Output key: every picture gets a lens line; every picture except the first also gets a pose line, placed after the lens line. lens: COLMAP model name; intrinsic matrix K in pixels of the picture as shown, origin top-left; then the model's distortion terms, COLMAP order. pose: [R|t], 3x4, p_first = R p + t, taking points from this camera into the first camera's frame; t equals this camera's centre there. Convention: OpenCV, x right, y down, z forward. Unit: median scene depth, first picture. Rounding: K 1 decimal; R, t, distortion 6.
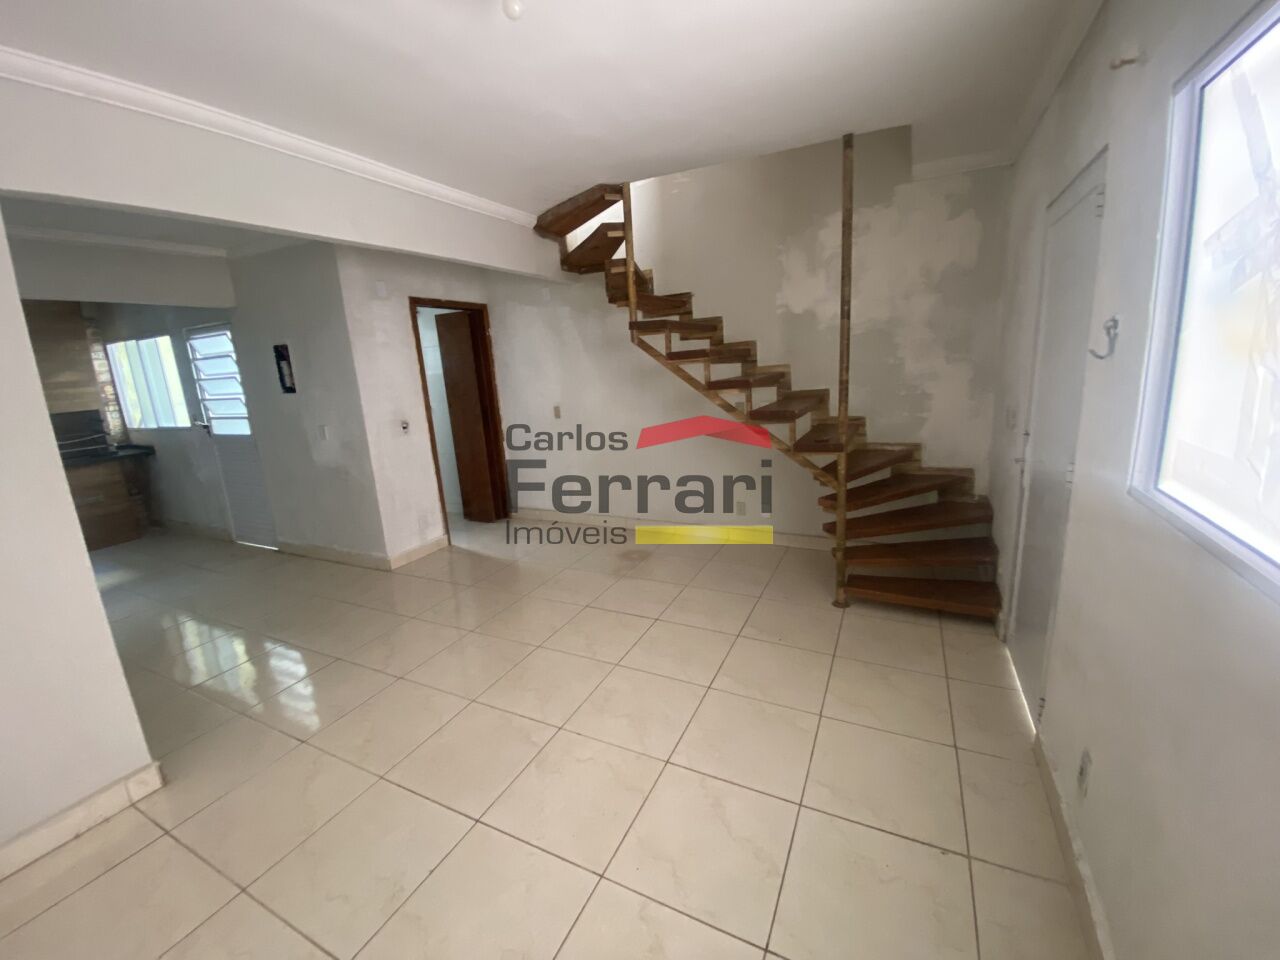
lens RADIAL K [[522.5, 0, 642.2], [0, 522.5, 476.7], [0, 0, 1]] dist [0.001044, 0.000008]
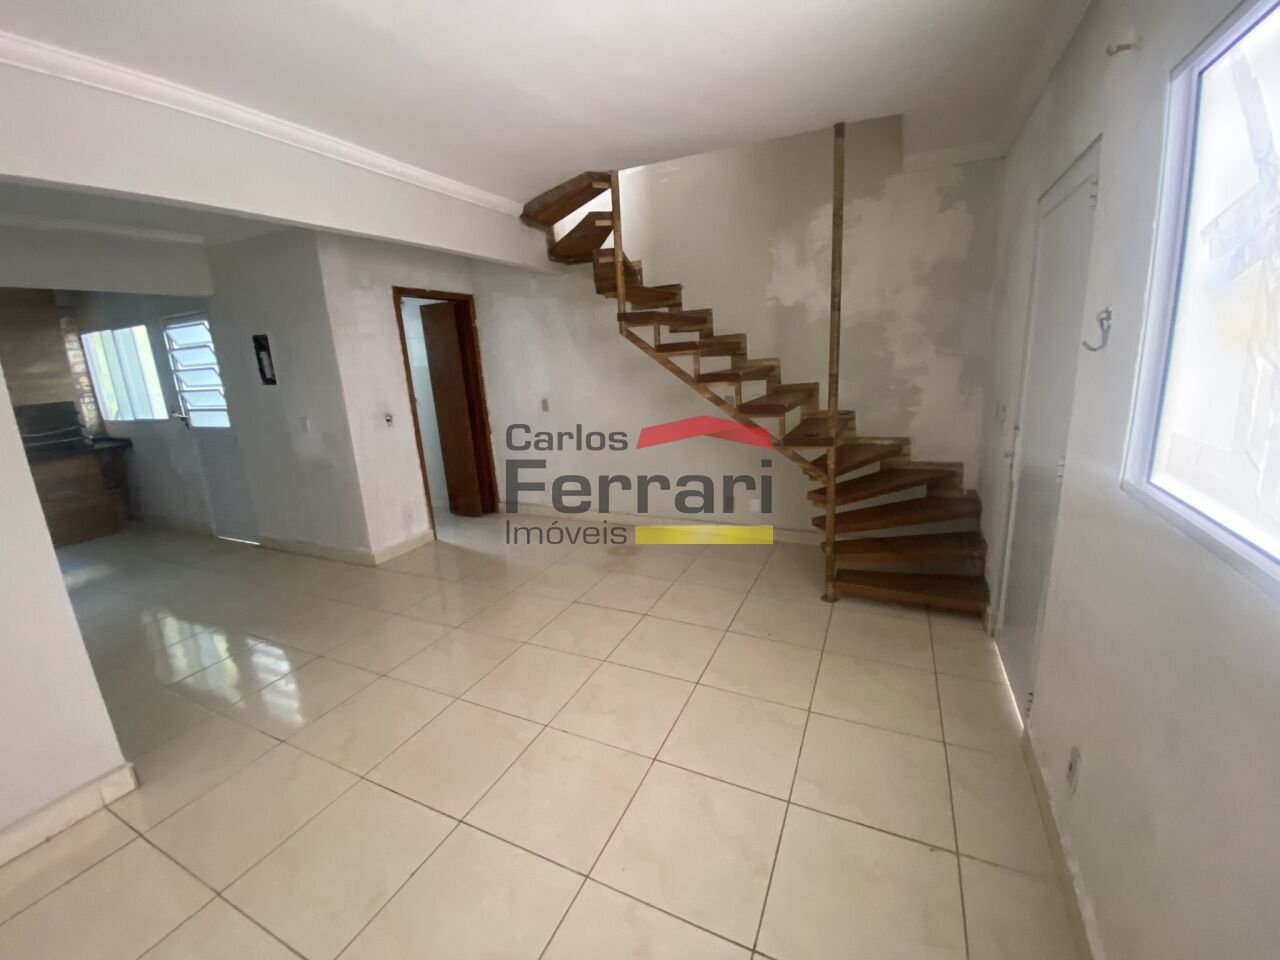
lens RADIAL K [[522.0, 0, 640.9], [0, 522.0, 477.0], [0, 0, 1]] dist [-0.000152, -0.000037]
pose [[0.999864, 0.000951, 0.016438, 0.003578], [-0.001136, 0.999936, 0.011226, 0.001126], [-0.016426, -0.011243, 0.999802, 0.013536]]
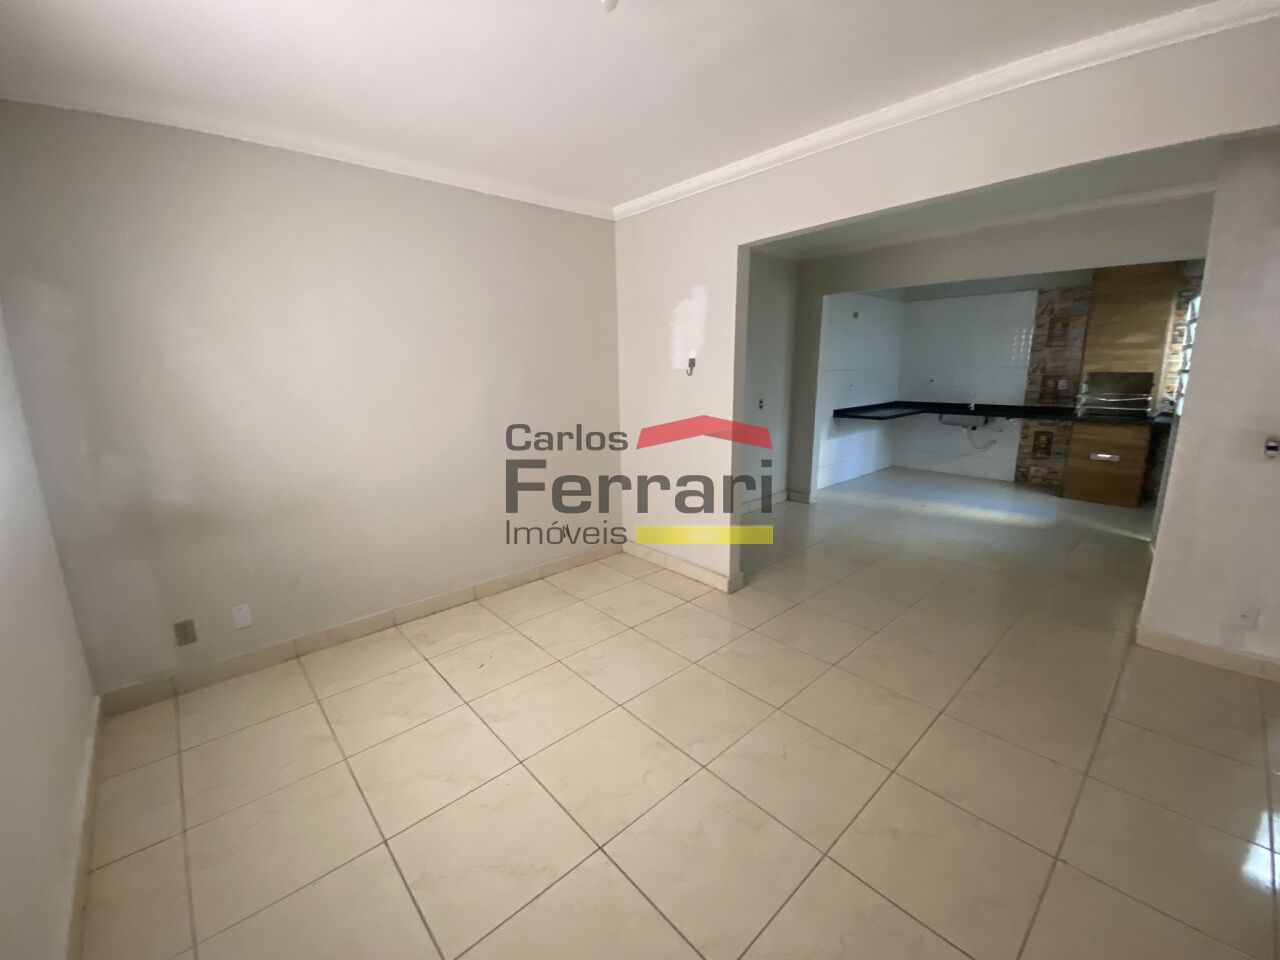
lens RADIAL K [[515.7, 0, 637.5], [0, 515.7, 475.7], [0, 0, 1]] dist [0.000818, -0.000048]
pose [[-0.354610, 0.262977, -0.897271, 0.390568], [-0.172662, 0.924712, 0.339257, -0.184278], [0.918934, 0.275229, -0.282505, 0.725469]]
